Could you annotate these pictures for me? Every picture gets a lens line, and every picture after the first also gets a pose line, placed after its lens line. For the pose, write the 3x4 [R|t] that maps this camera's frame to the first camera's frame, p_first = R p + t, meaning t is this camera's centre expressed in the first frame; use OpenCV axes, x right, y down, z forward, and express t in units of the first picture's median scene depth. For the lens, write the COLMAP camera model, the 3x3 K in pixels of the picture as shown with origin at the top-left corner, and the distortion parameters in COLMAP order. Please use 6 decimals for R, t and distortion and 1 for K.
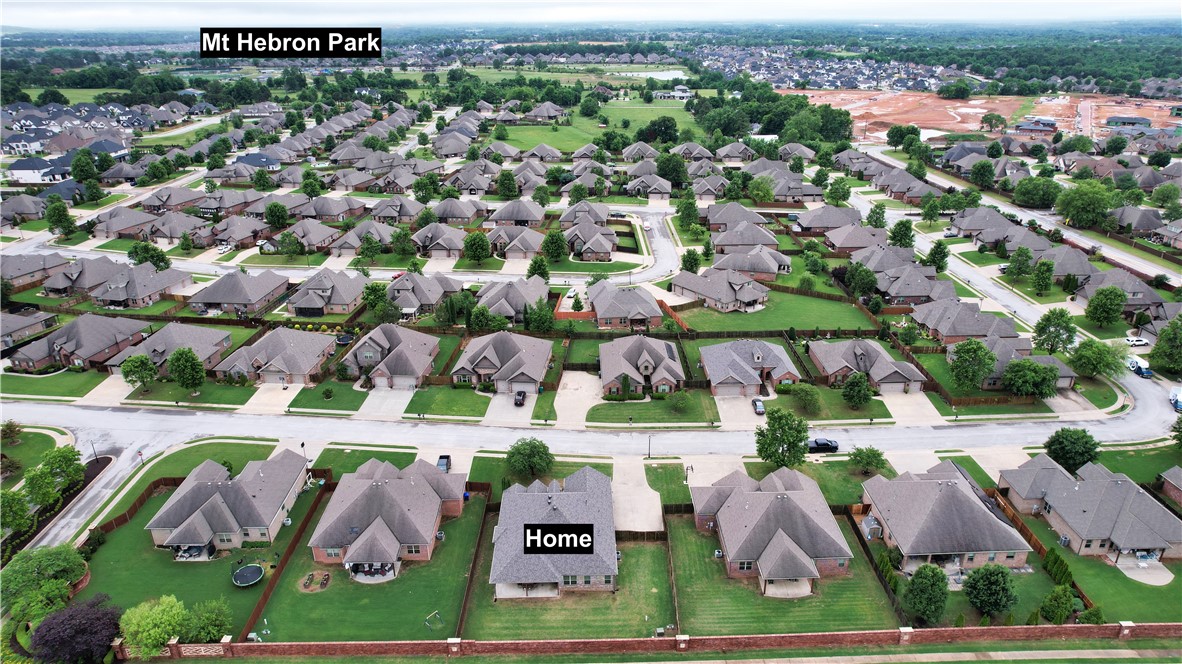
lens RADIAL K [[751.8, 0, 591.0], [0, 751.8, 332.0], [0, 0, 1]] dist [-0.031511, 0.001459]
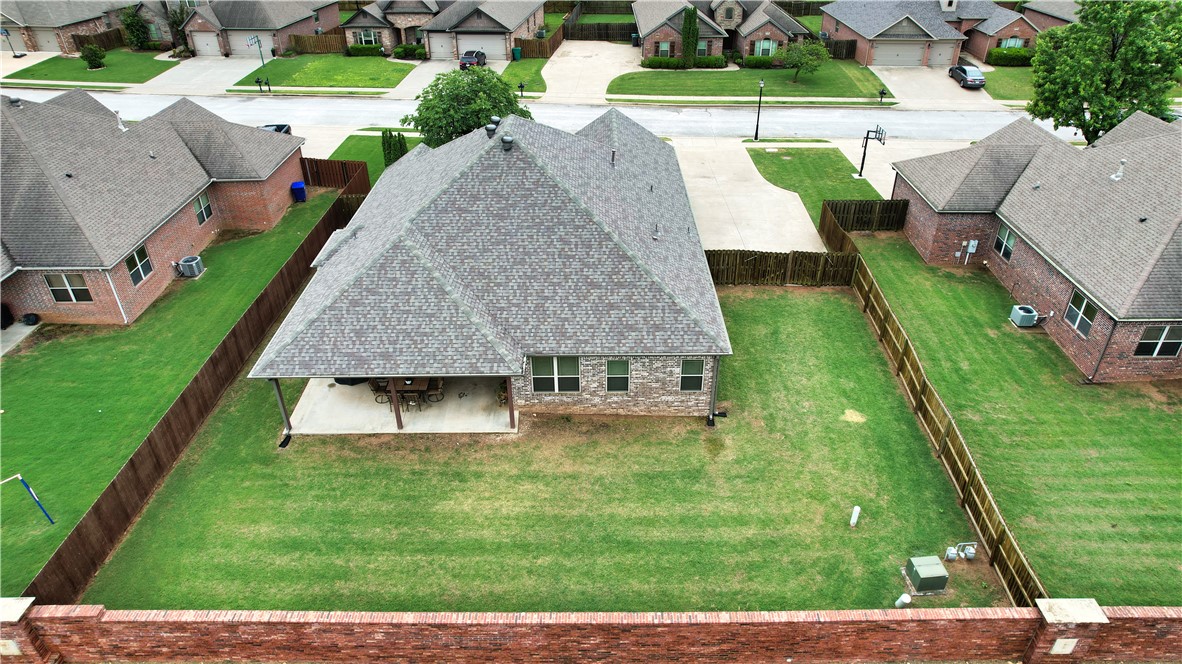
lens RADIAL K [[751.8, 0, 591.0], [0, 751.8, 332.0], [0, 0, 1]] dist [-0.031511, 0.001459]
pose [[0.999782, 0.011998, -0.017091, -0.010220], [-0.009067, 0.986707, 0.162259, 0.269131], [0.018810, -0.162068, 0.986600, 0.726037]]
